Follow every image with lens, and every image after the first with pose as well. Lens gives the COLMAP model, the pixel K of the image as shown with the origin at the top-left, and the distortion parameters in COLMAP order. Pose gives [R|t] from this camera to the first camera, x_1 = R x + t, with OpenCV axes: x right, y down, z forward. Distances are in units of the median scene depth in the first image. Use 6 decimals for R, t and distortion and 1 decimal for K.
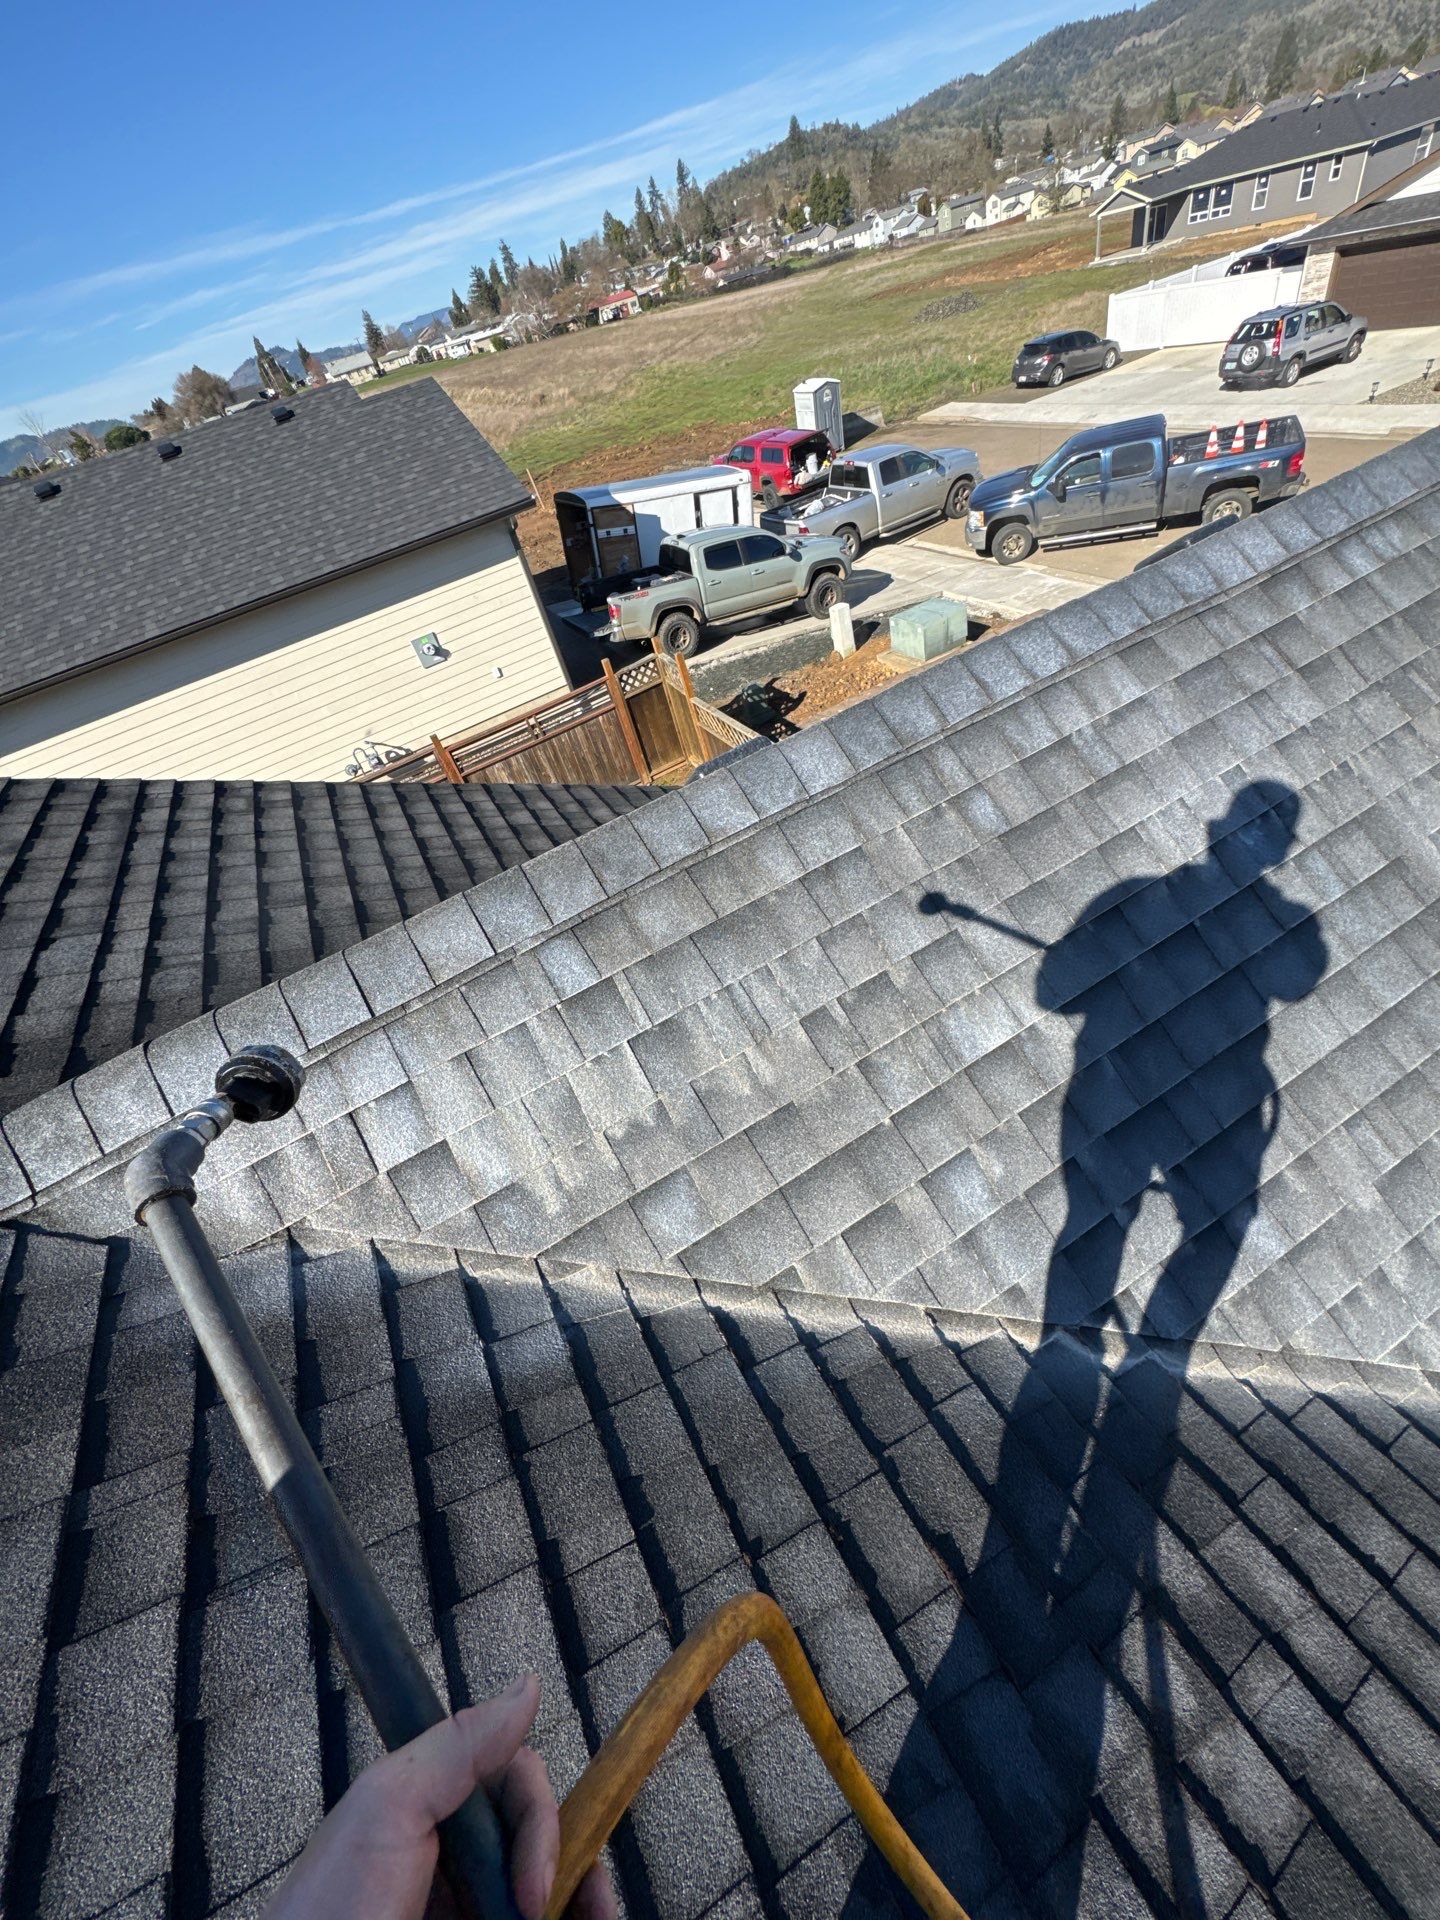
lens RADIAL K [[762.1, 0, 722.8], [0, 762.1, 958.2], [0, 0, 1]] dist [-0.002962, -0.000068]
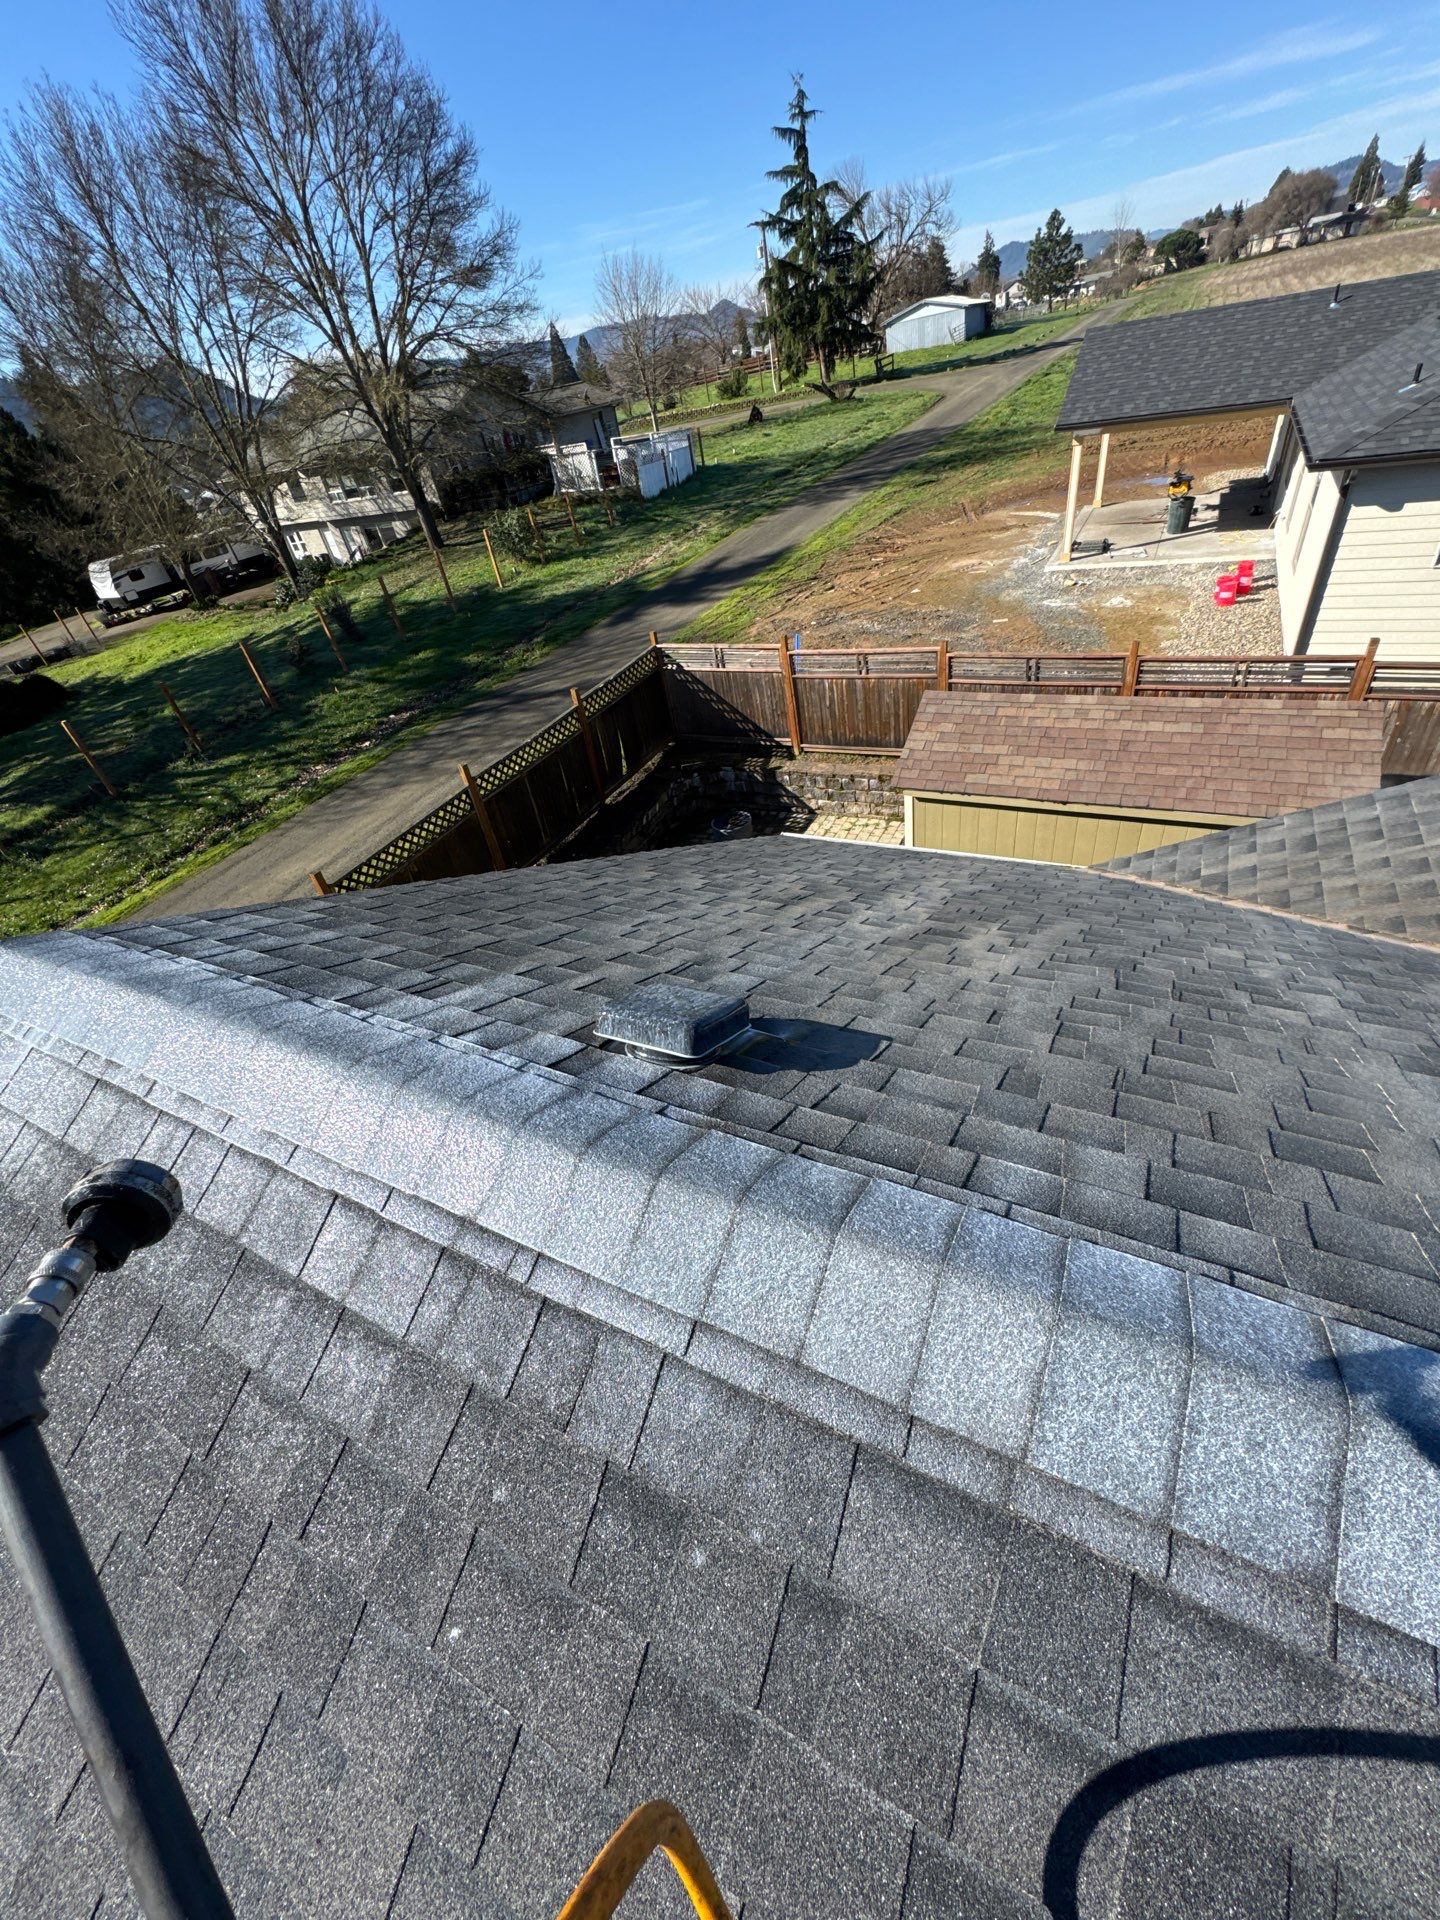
lens RADIAL K [[762.1, 0, 722.9], [0, 762.1, 957.8], [0, 0, 1]] dist [-0.002962, -0.000068]
pose [[0.583396, 0.607672, -0.538873, -0.453105], [-0.528392, 0.787847, 0.316384, 0.269172], [0.616807, 0.100159, 0.780715, -0.174490]]
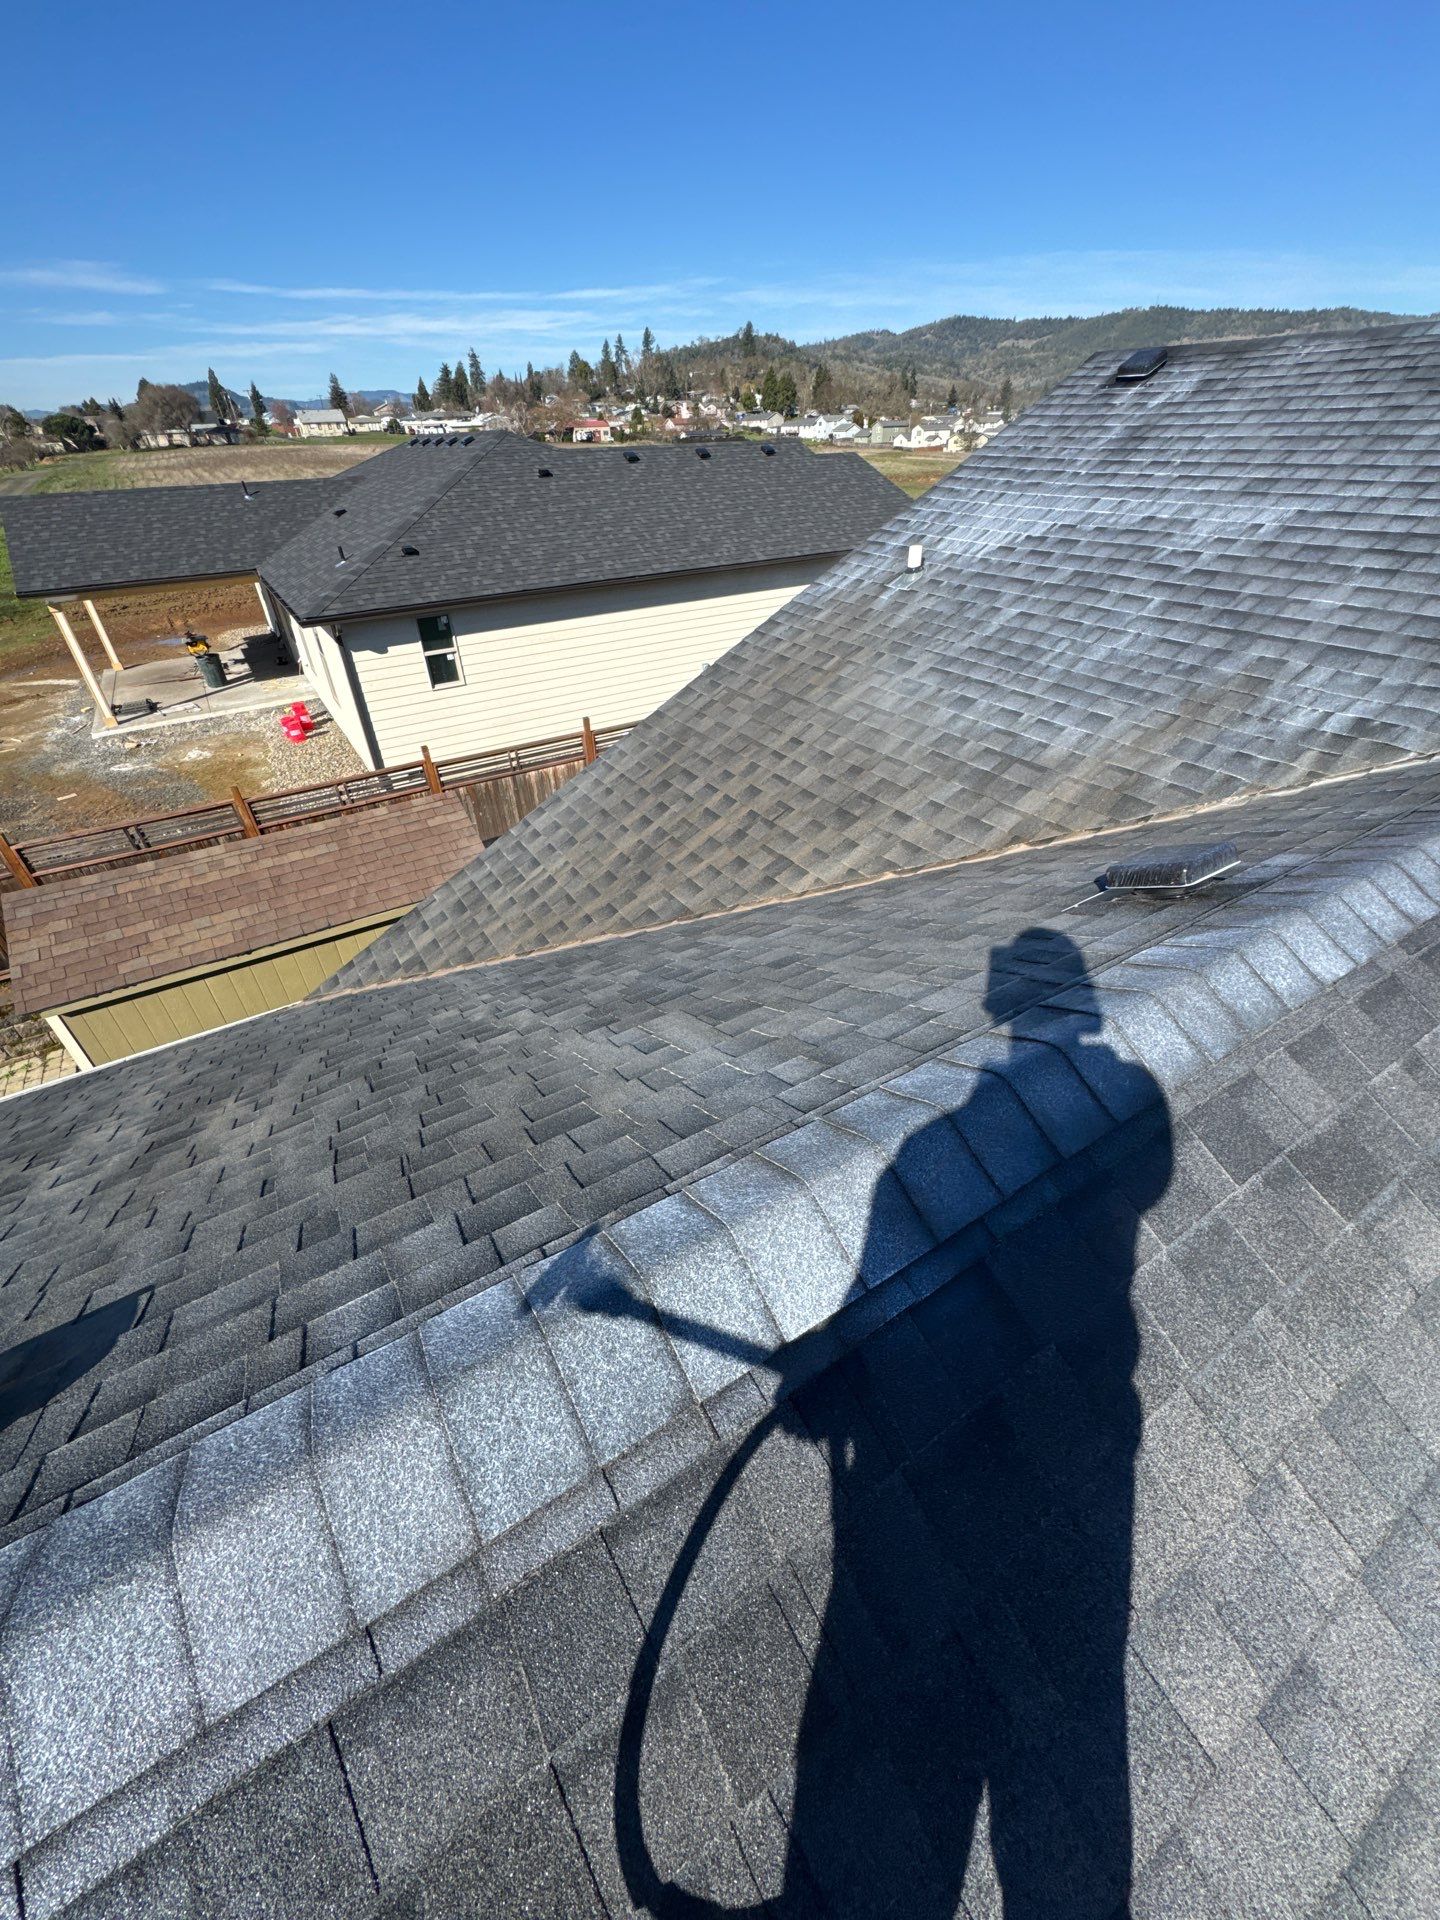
lens RADIAL K [[762.1, 0, 719.5], [0, 762.1, 958.6], [0, 0, 1]] dist [-0.002962, -0.000068]
pose [[0.976753, 0.128290, 0.171740, -0.448418], [-0.104847, 0.984690, -0.139261, 0.268372], [-0.186976, 0.118017, 0.975250, -0.175518]]
